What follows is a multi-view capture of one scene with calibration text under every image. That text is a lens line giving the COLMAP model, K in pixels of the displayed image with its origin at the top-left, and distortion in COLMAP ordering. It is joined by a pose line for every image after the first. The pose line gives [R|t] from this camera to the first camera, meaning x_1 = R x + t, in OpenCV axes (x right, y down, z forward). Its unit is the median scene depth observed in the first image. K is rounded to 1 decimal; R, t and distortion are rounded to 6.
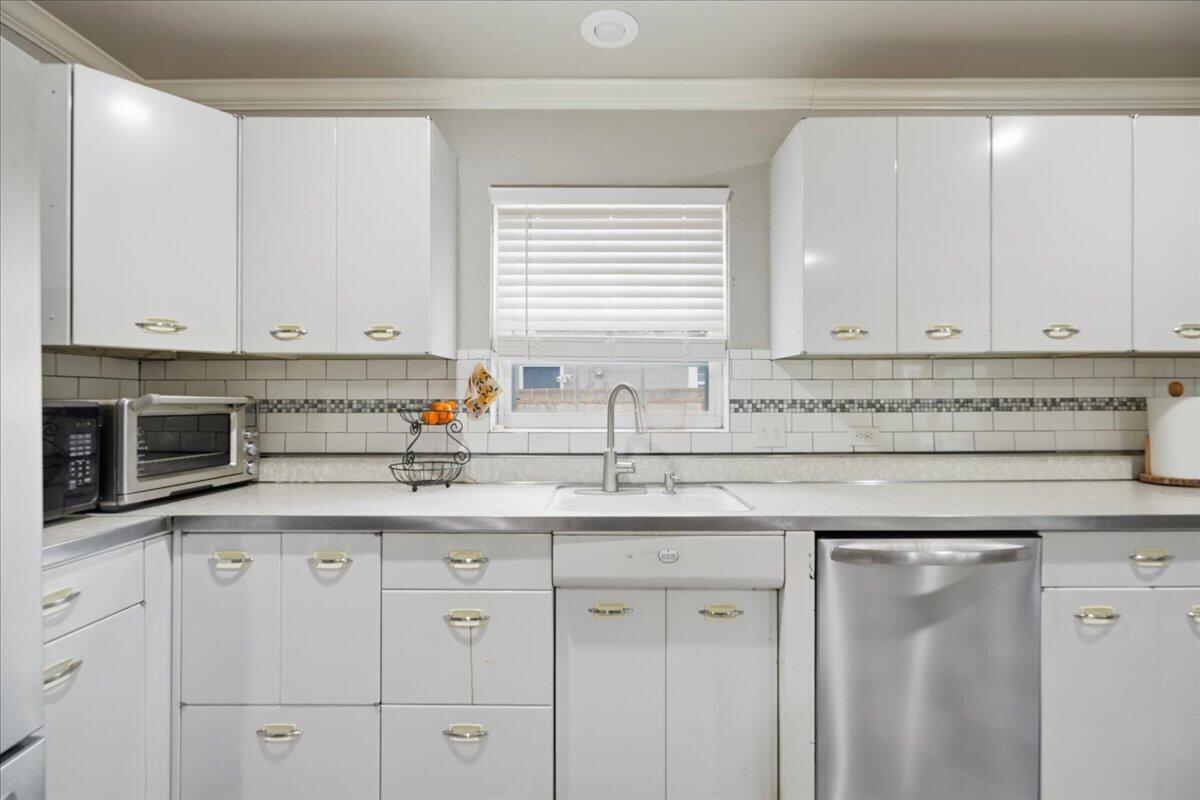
lens RADIAL K [[540.4, 0, 600.2], [0, 540.4, 394.3], [0, 0, 1]] dist [-0.009799, -0.000146]
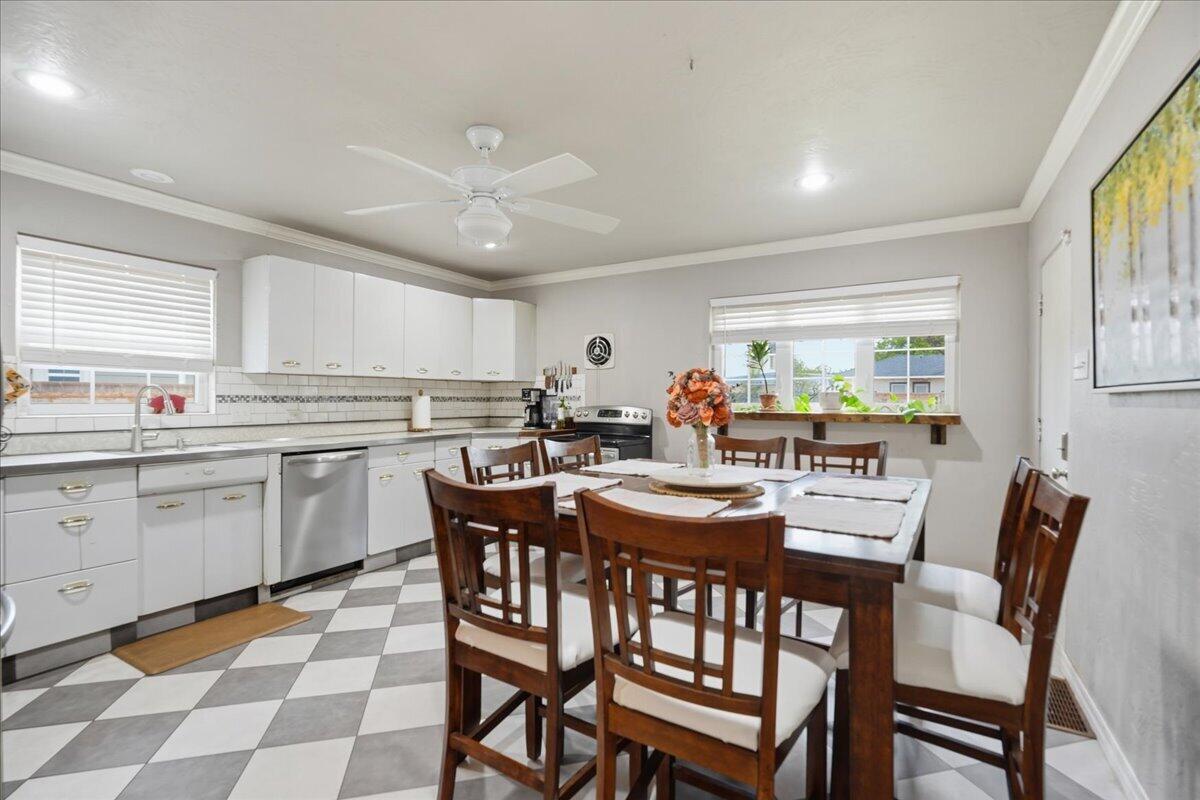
lens RADIAL K [[540.4, 0, 597.2], [0, 540.4, 396.1], [0, 0, 1]] dist [-0.009799, -0.000146]
pose [[0.510428, 0.007661, 0.859886, -0.611453], [-0.014035, 0.999901, -0.000578, -0.003693], [-0.859806, -0.011773, 0.510486, -0.911115]]
